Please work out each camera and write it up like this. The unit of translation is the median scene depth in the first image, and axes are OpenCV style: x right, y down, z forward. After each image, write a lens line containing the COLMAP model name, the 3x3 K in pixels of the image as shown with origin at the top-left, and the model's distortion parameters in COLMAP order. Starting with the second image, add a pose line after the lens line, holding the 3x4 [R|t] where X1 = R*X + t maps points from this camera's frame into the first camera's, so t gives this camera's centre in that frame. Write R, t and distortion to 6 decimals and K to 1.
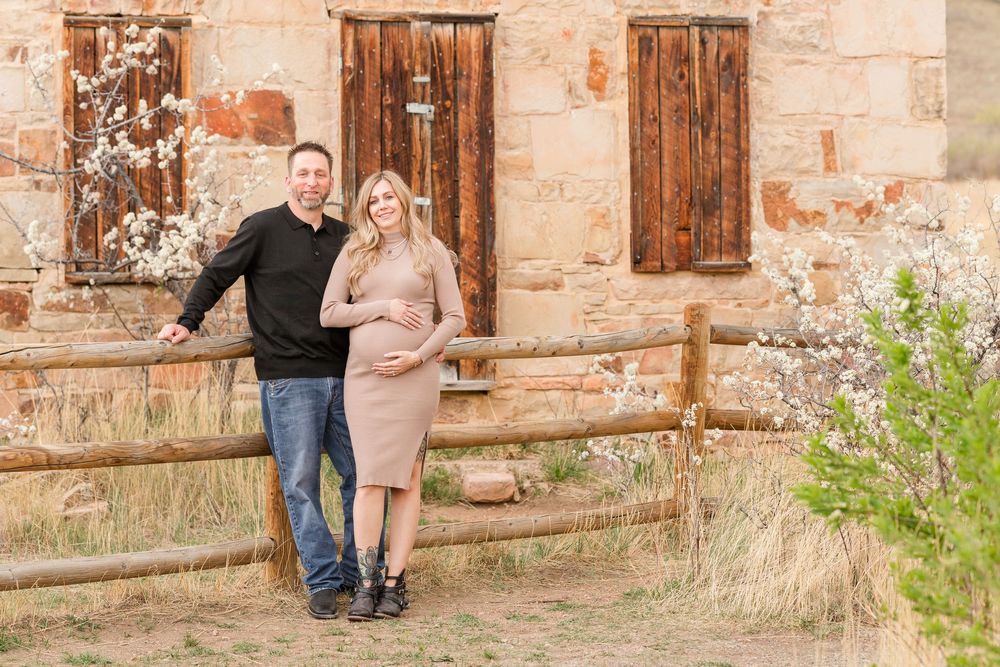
lens RADIAL K [[2449.5, 0, 500.0], [0, 2449.5, 333.5], [0, 0, 1]] dist [0.013326, -0.369954]
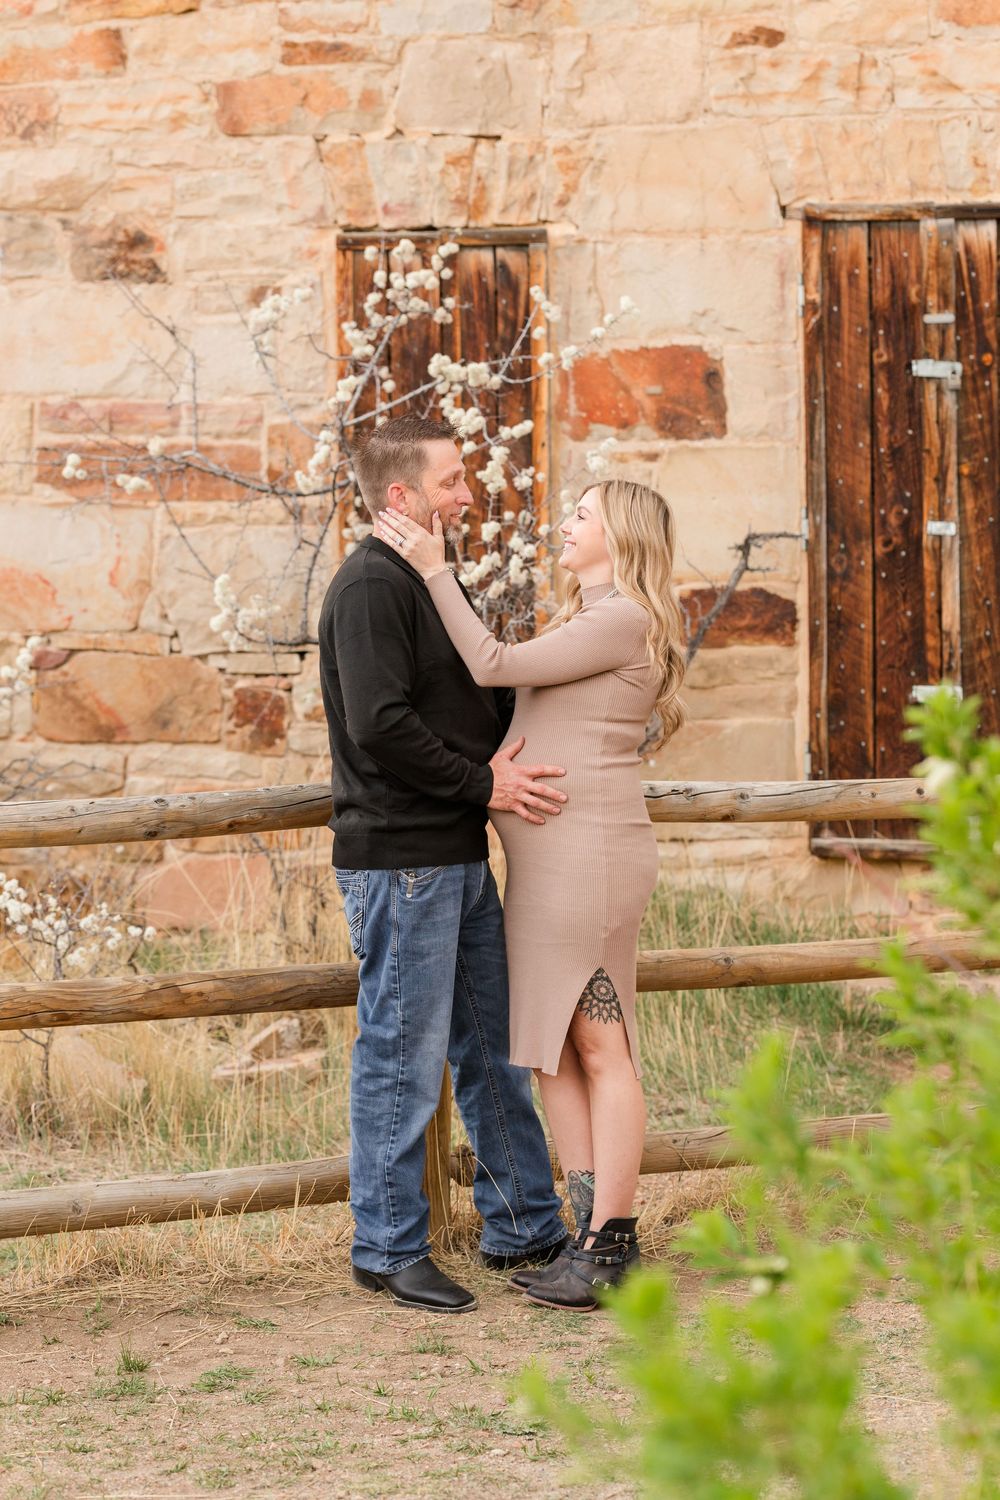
lens RADIAL K [[3674.3, 0, 500.0], [0, 3674.3, 750.0], [0, 0, 1]] dist [0.013326, -0.369954]
pose [[0.968222, -0.004405, -0.250052, 0.084683], [0.006001, 0.999966, 0.005620, -0.007008], [0.250019, -0.006942, 0.968216, 0.130431]]
